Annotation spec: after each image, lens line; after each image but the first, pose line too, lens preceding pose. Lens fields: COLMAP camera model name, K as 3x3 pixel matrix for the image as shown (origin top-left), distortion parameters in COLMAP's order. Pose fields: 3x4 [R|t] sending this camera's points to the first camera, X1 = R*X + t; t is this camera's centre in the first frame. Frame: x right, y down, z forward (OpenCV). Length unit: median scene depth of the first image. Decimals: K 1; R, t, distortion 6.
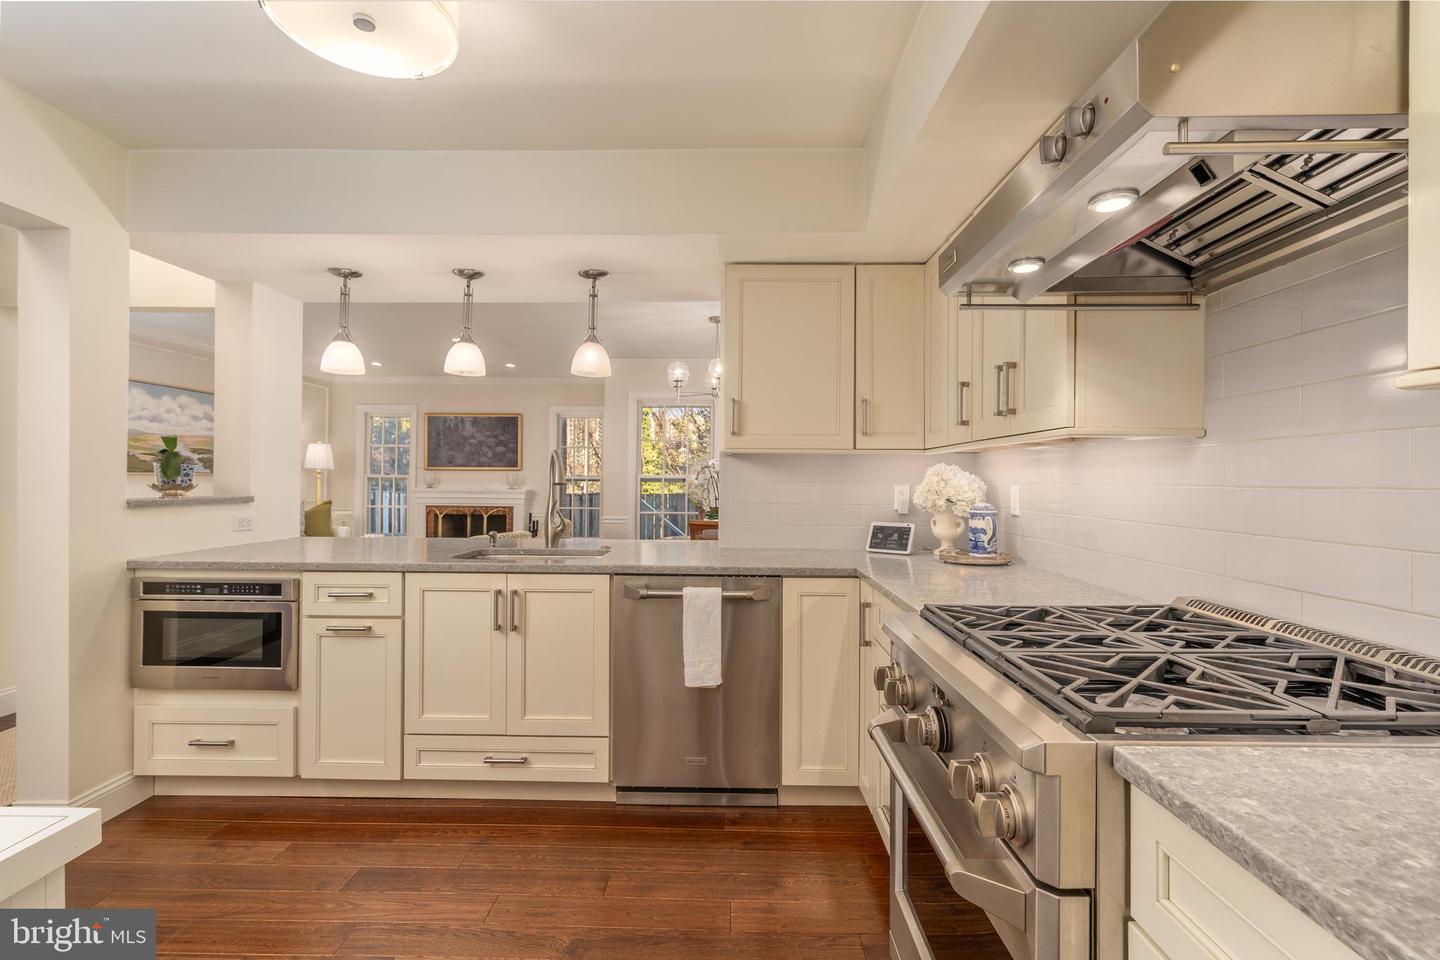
lens RADIAL K [[652.4, 0, 720.0], [0, 652.4, 480.0], [0, 0, 1]] dist [0.000205, -0.000195]
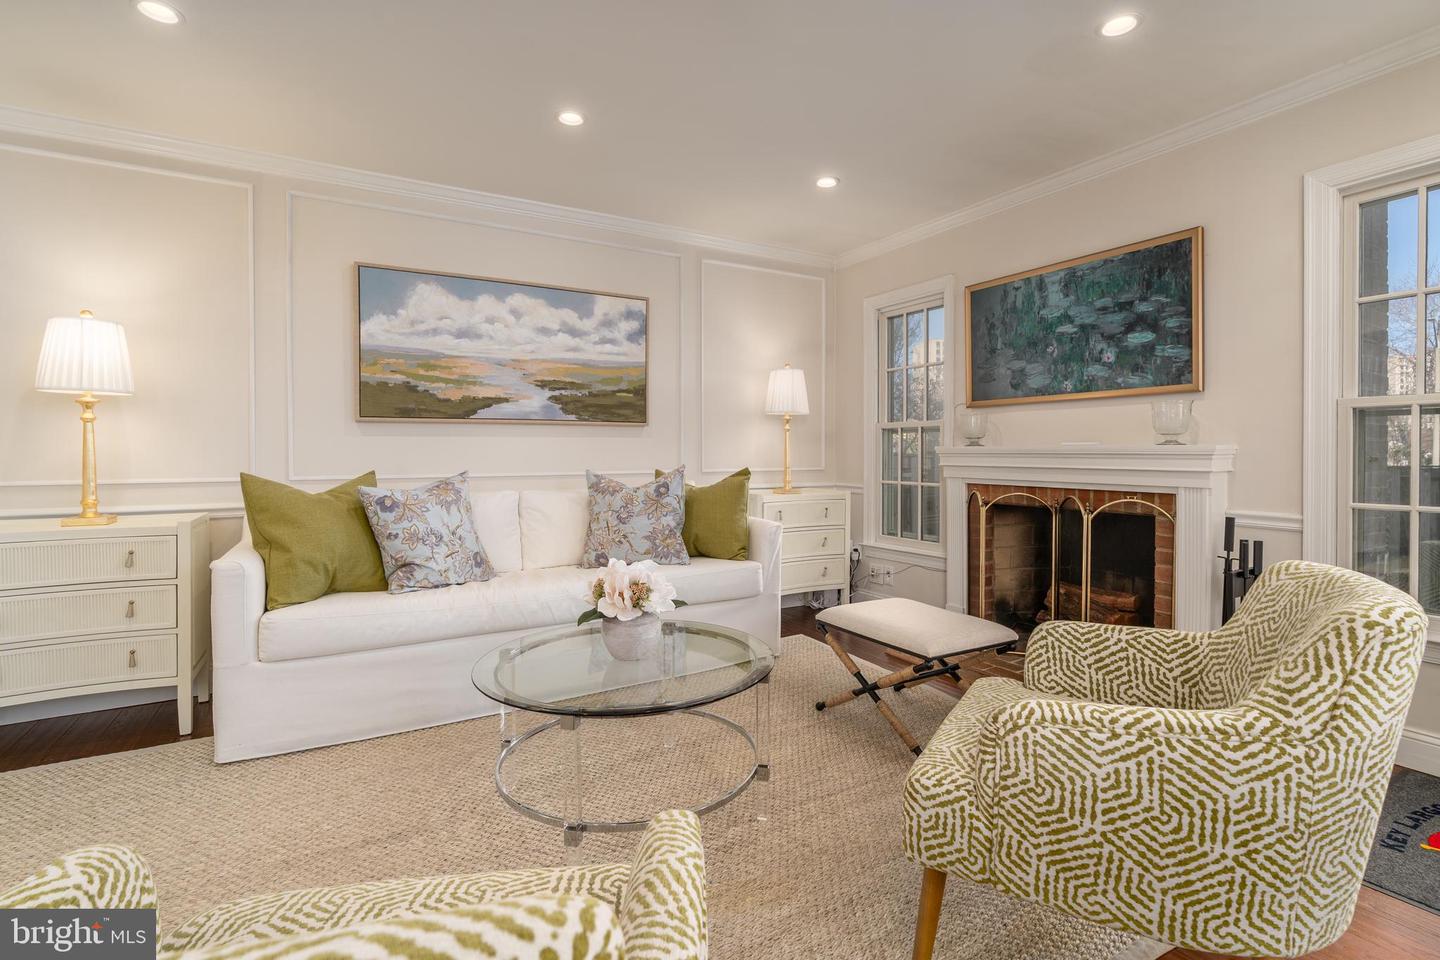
lens RADIAL K [[658.4, 0, 717.2], [0, 658.4, 457.1], [0, 0, 1]] dist [0.000606, 0.000079]
pose [[0.512462, -0.003142, -0.858704, -0.138989], [0.008964, 0.999958, 0.001691, 0.017849], [0.858663, -0.008564, 0.512469, 0.606767]]
